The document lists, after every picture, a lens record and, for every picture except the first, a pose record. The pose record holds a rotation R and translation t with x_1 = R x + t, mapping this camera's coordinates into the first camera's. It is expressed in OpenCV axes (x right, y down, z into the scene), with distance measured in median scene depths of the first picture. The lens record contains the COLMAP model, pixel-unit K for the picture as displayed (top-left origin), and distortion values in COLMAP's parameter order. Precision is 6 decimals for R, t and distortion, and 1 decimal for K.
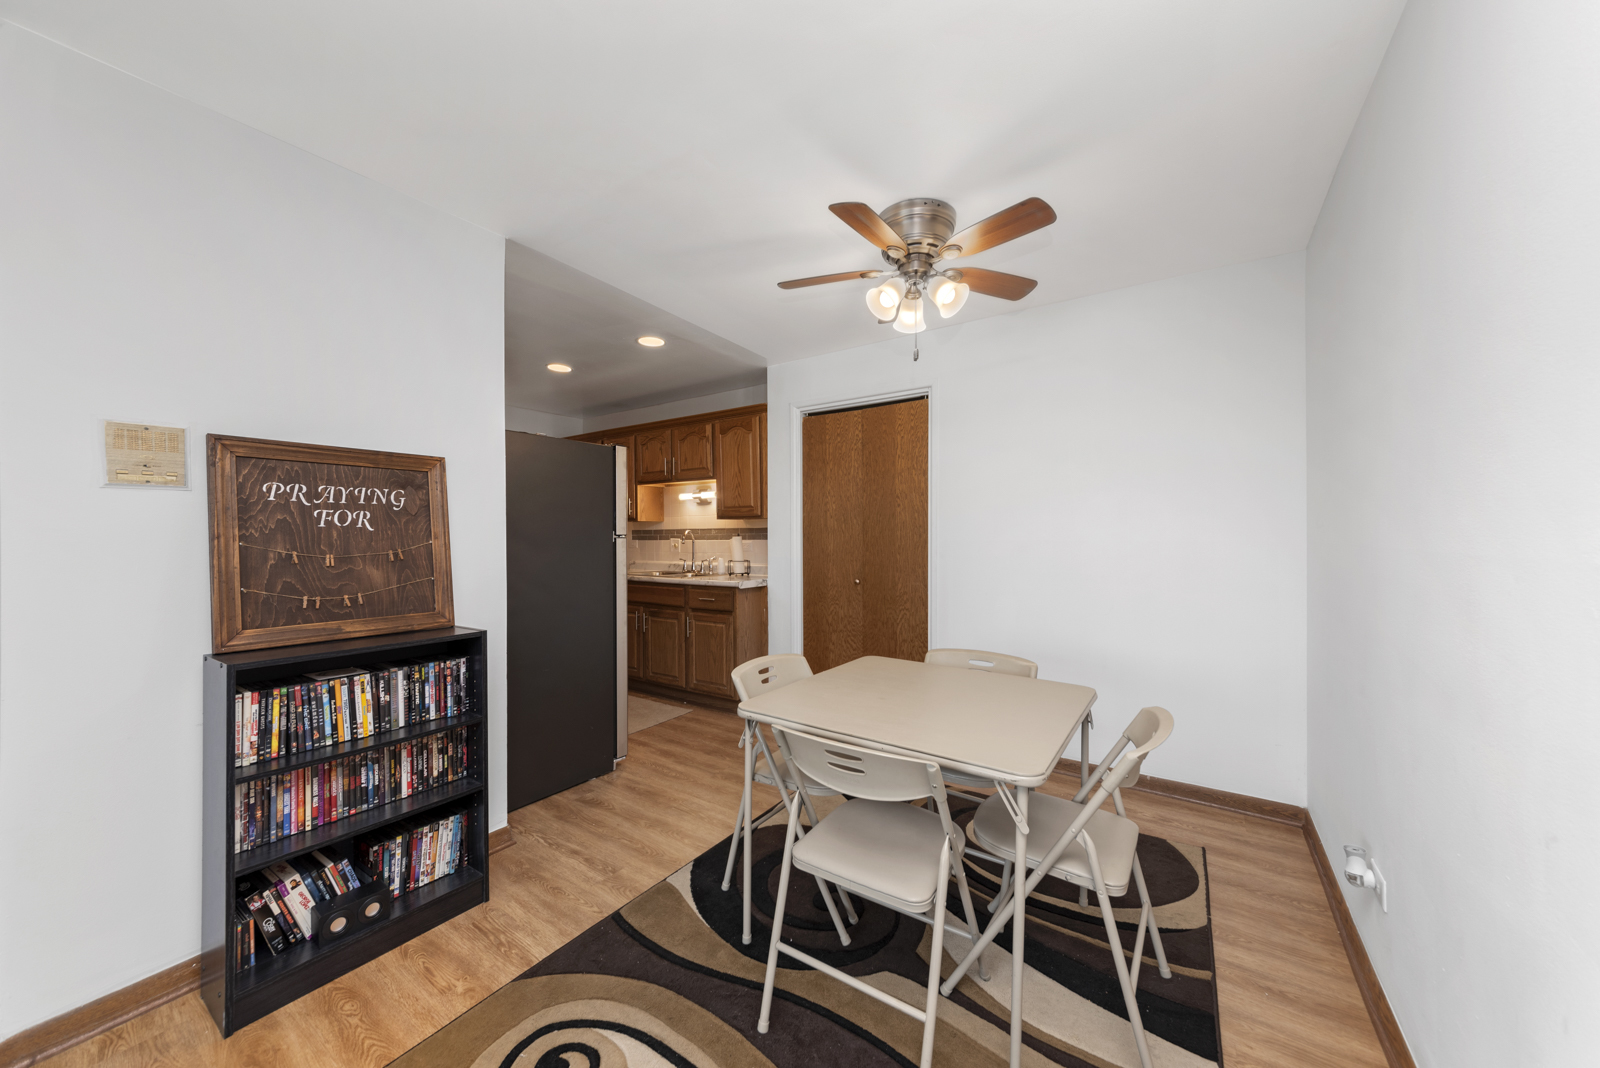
lens RADIAL K [[563.6, 0, 796.6], [0, 563.6, 541.0], [0, 0, 1]] dist [-0.000142, 0.000090]
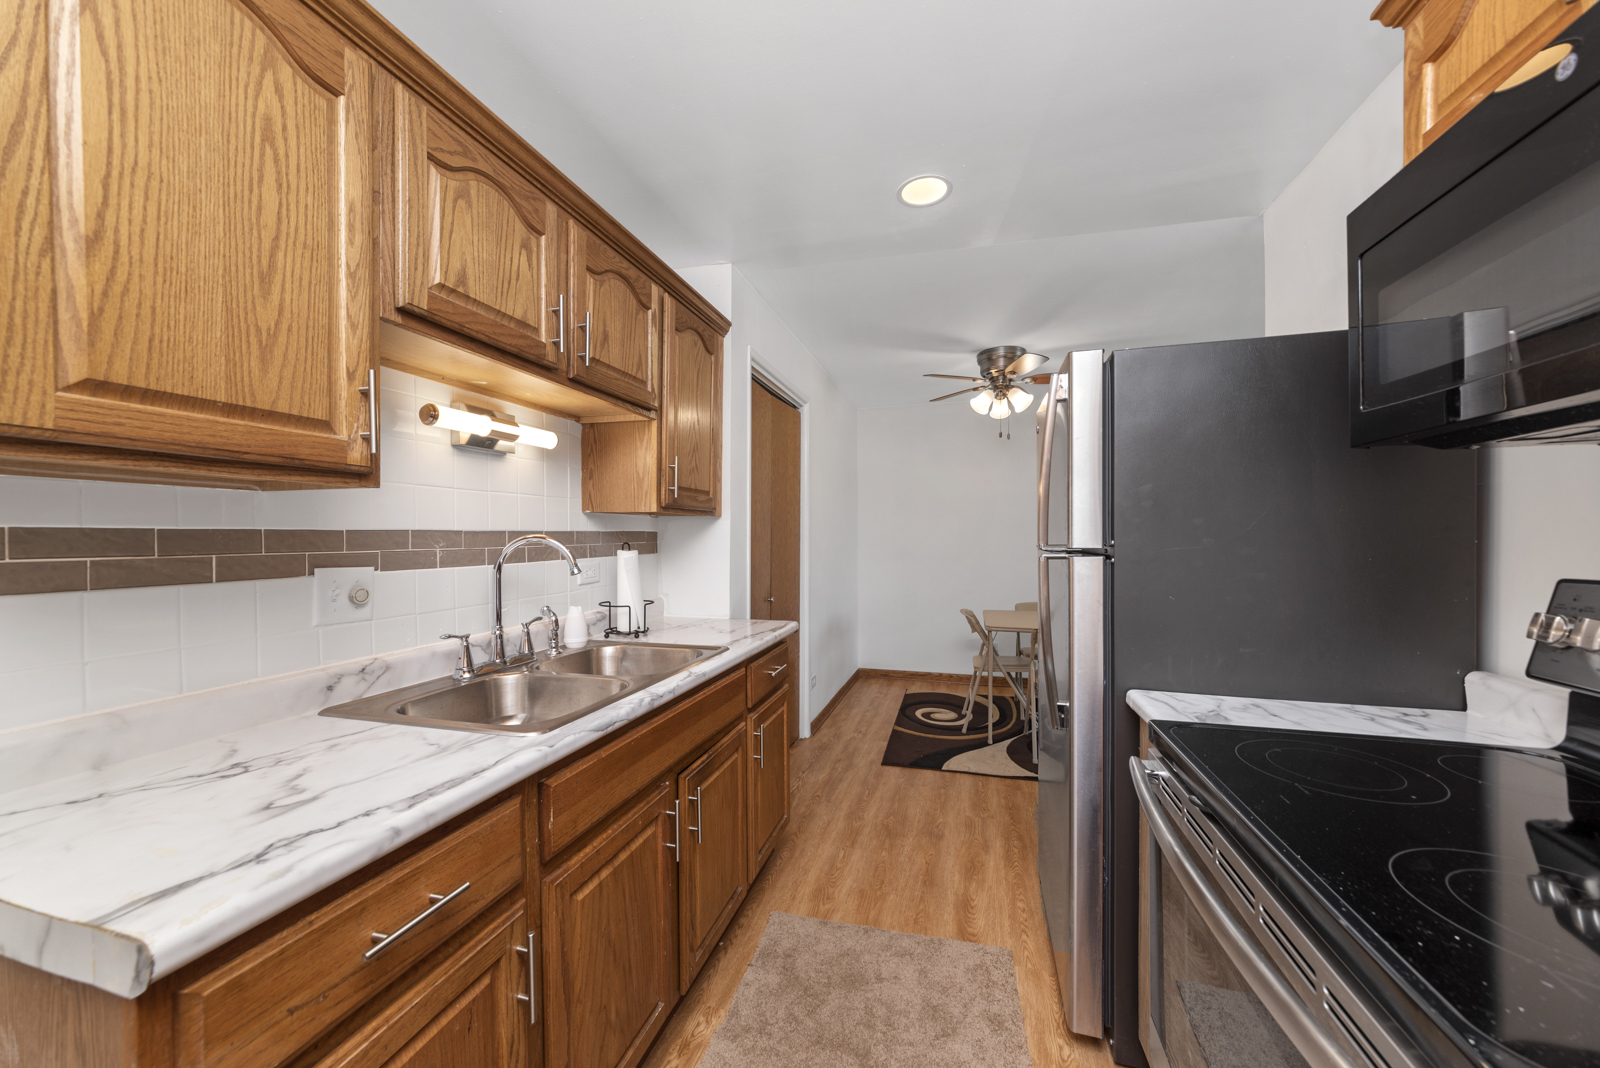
lens RADIAL K [[563.6, 0, 806.6], [0, 563.6, 534.1], [0, 0, 1]] dist [-0.000142, 0.000090]
pose [[-0.321552, 0.003161, 0.946887, -0.586079], [-0.002070, 0.999990, -0.004041, -0.018413], [-0.946890, -0.003260, -0.321542, 1.014362]]
